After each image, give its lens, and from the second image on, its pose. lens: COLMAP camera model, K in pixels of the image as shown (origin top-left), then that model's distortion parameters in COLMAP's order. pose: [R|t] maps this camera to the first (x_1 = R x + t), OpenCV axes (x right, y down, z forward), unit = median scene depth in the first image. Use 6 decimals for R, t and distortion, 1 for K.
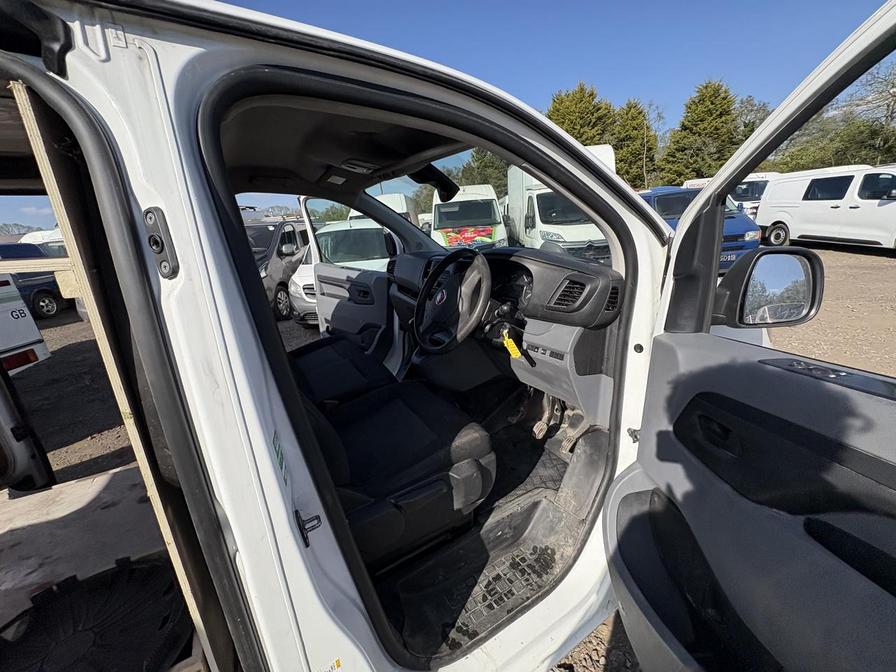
lens RADIAL K [[357.9, 0, 445.3], [0, 357.9, 334.1], [0, 0, 1]] dist [-0.000647, 0.000047]
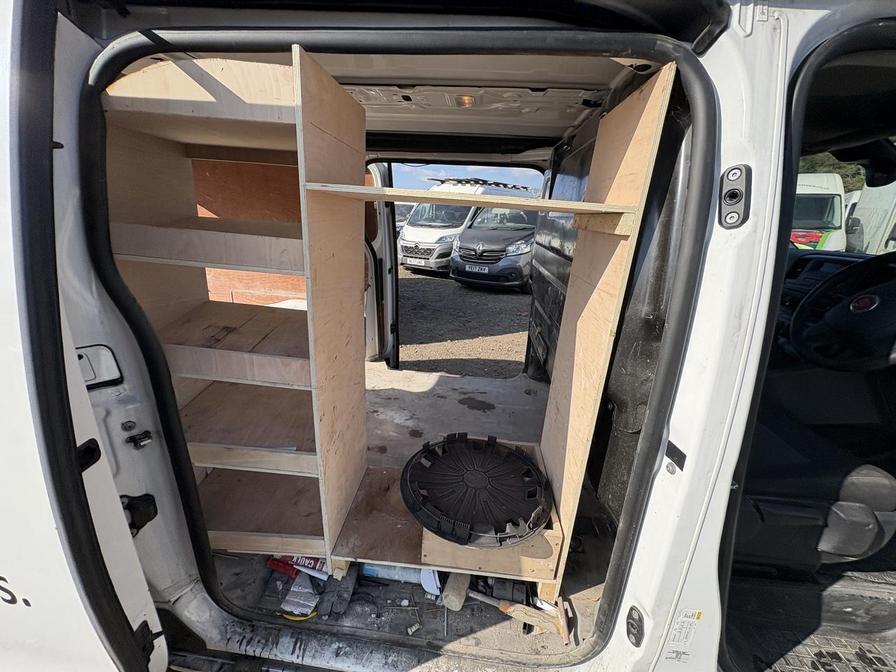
lens RADIAL K [[357.9, 0, 448.1], [0, 357.9, 333.9], [0, 0, 1]] dist [-0.000647, 0.000047]
pose [[0.802238, 0.273892, -0.530469, -0.315955], [-0.253805, 0.960725, 0.112207, 0.110026], [0.540368, 0.044619, 0.840245, -0.176152]]
